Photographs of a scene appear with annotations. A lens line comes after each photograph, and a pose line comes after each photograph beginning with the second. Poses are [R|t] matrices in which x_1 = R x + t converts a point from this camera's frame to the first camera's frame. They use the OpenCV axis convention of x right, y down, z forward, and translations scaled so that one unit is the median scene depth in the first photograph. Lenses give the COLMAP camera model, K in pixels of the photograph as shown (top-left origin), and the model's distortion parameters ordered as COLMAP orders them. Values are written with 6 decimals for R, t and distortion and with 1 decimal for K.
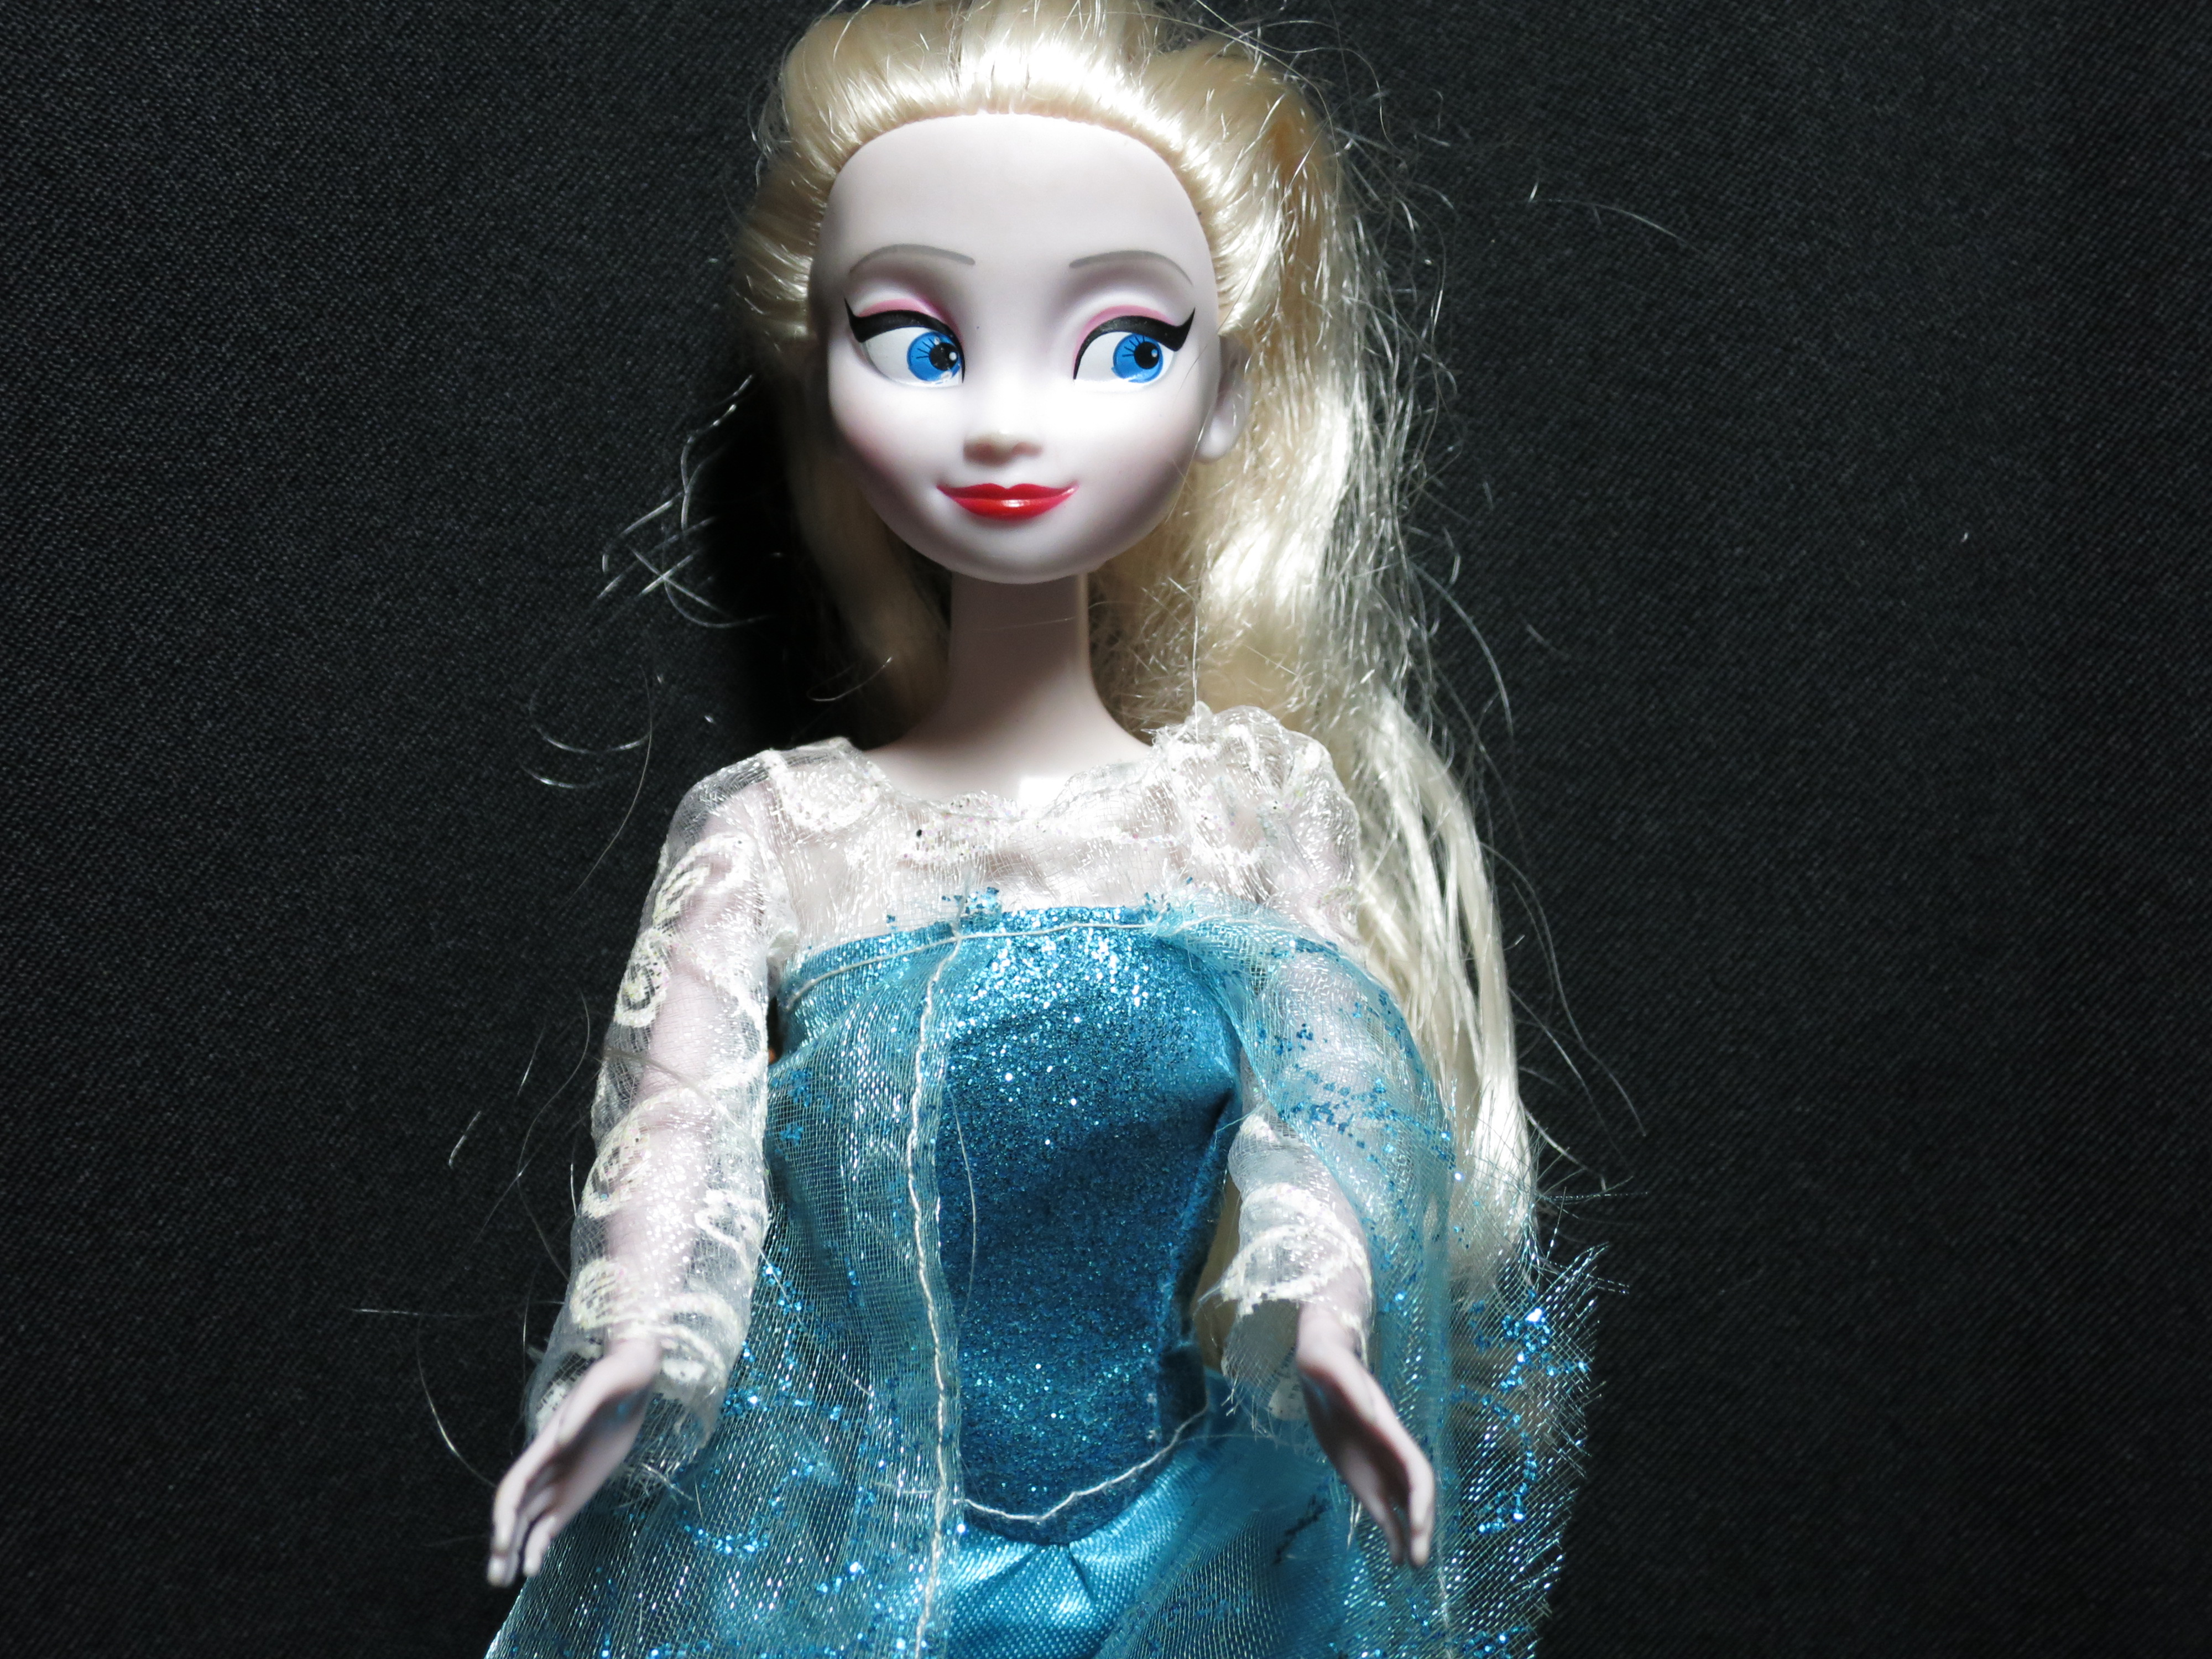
lens RADIAL K [[2430.4, 0, 1094.4], [0, 2430.4, 821.3], [0, 0, 1]] dist [-0.114132, 0.000000]
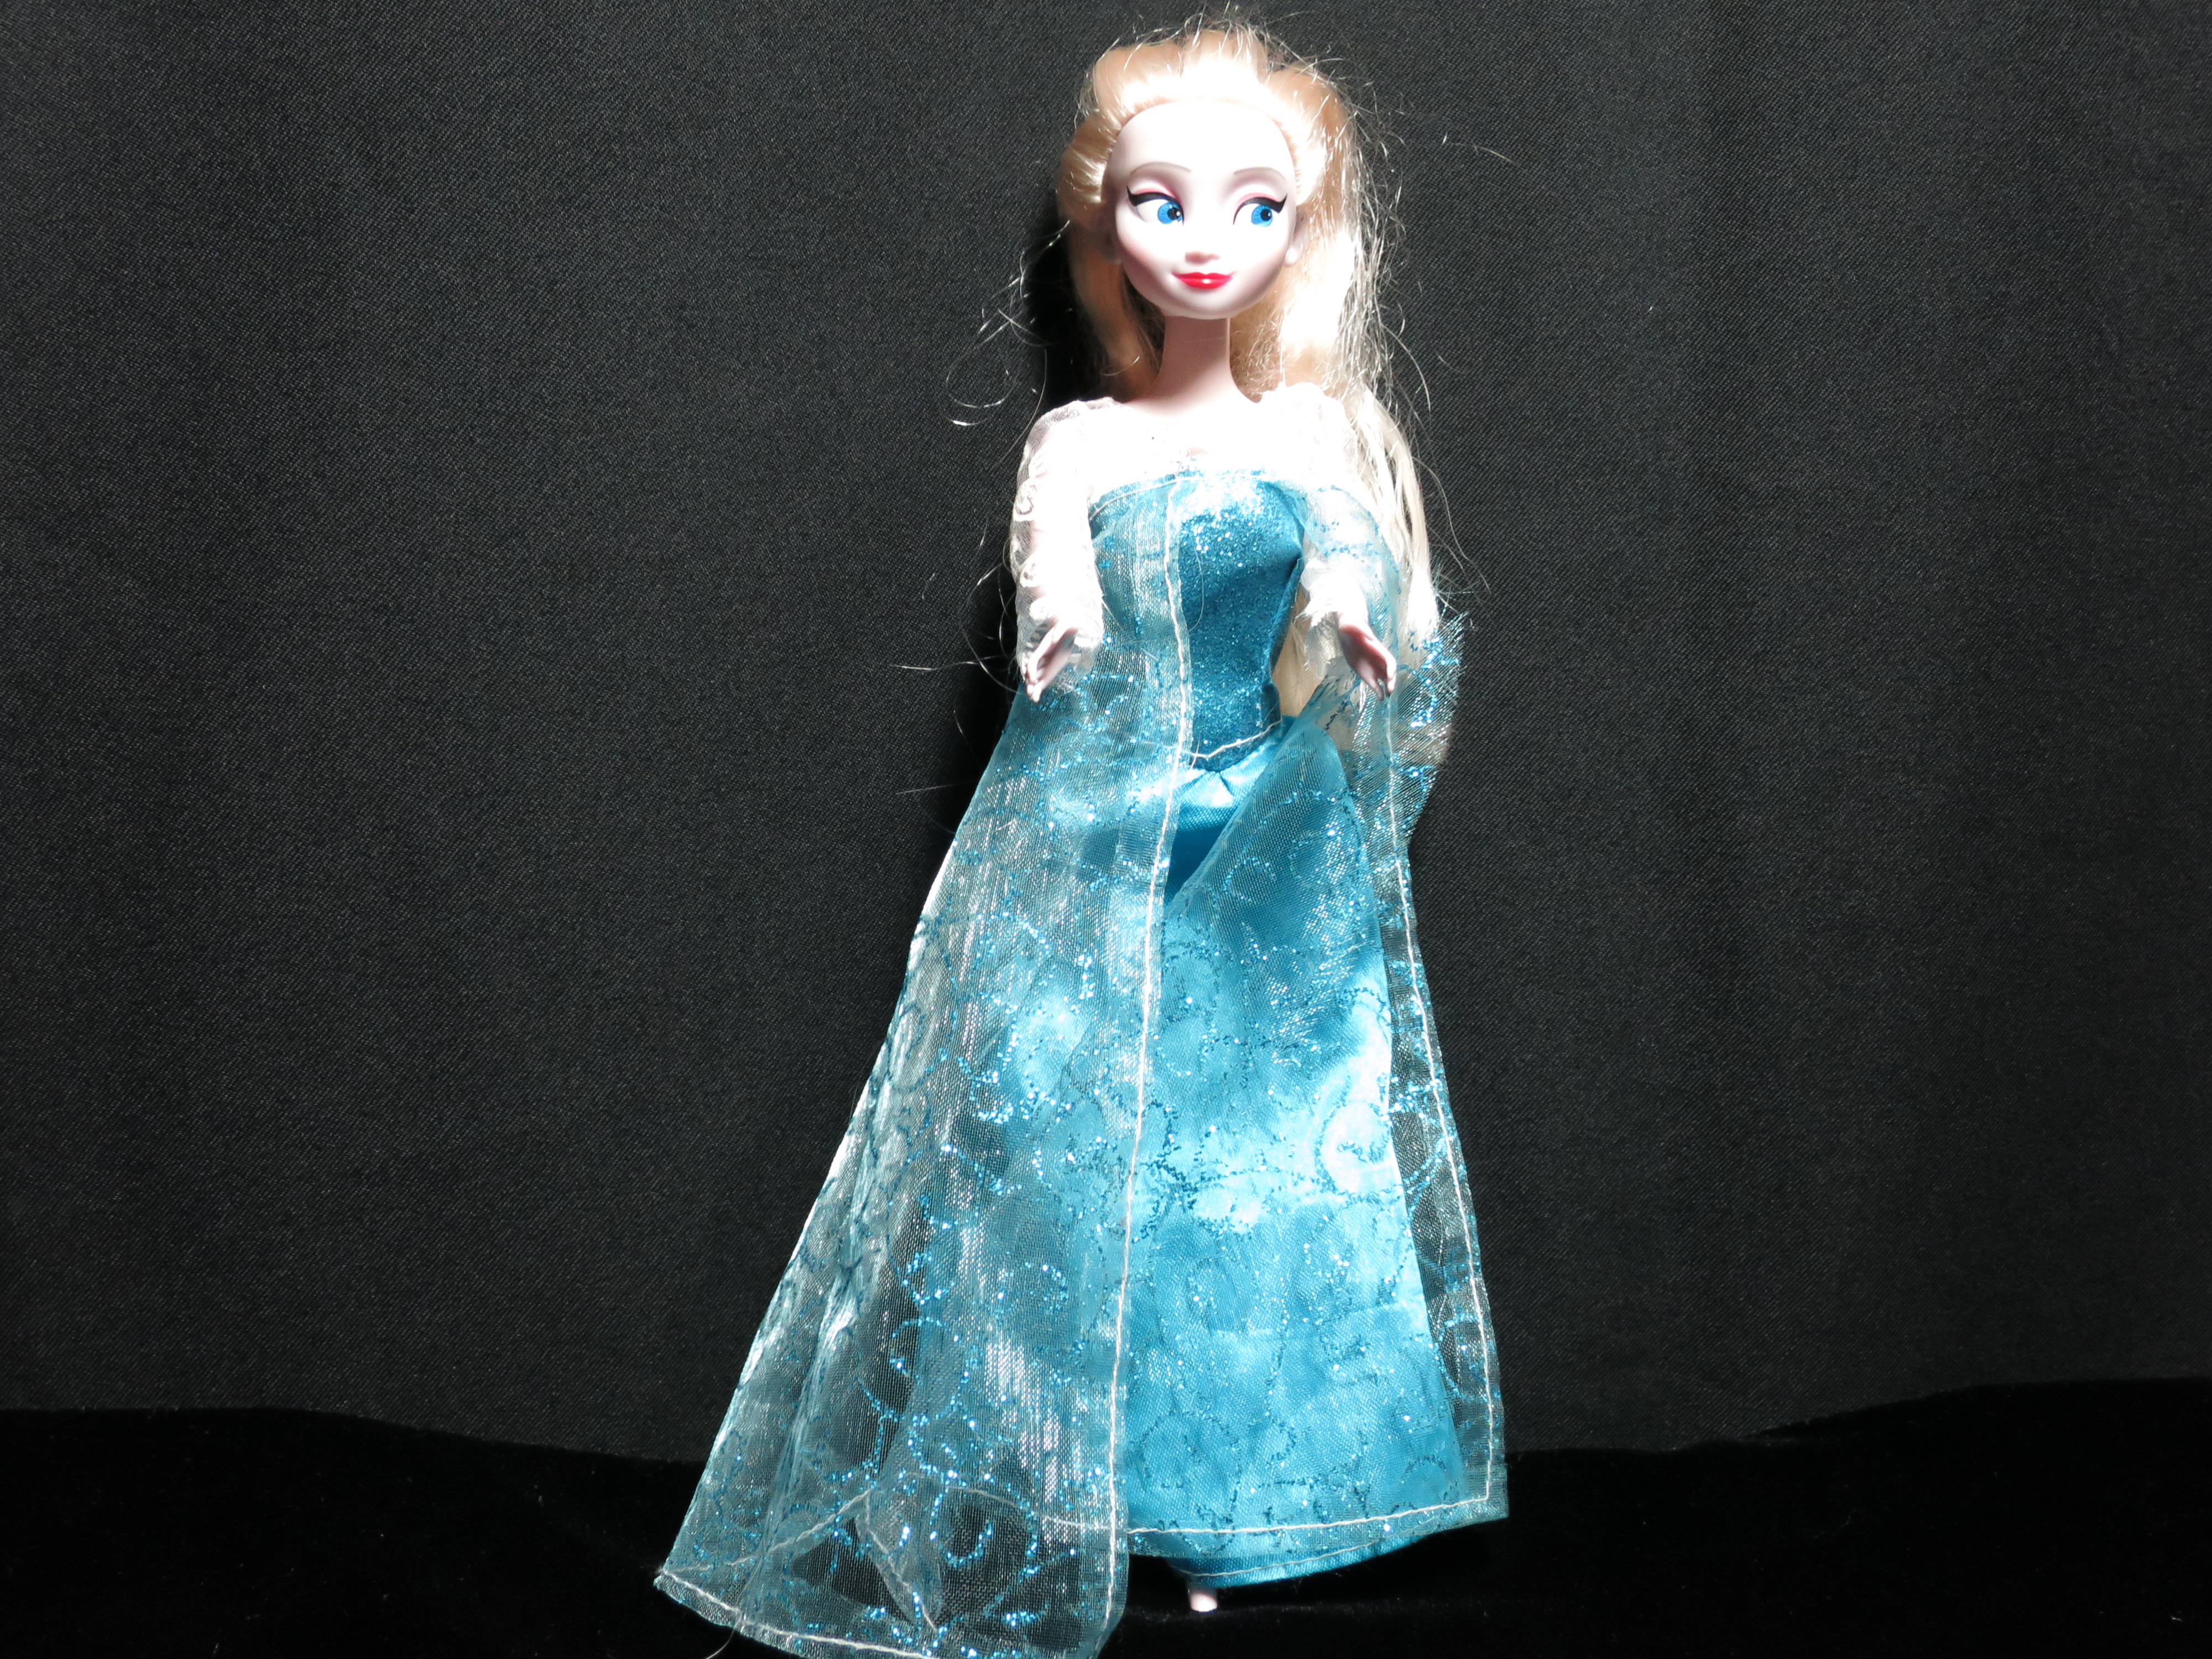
lens RADIAL K [[2430.4, 0, 1114.0], [0, 2430.4, 833.7], [0, 0, 1]] dist [-0.114132, 0.000000]
pose [[0.999096, 0.007587, 0.041838, -0.191611], [-0.010225, 0.997949, 0.063190, 0.216283], [-0.041273, -0.063561, 0.997124, -1.135219]]
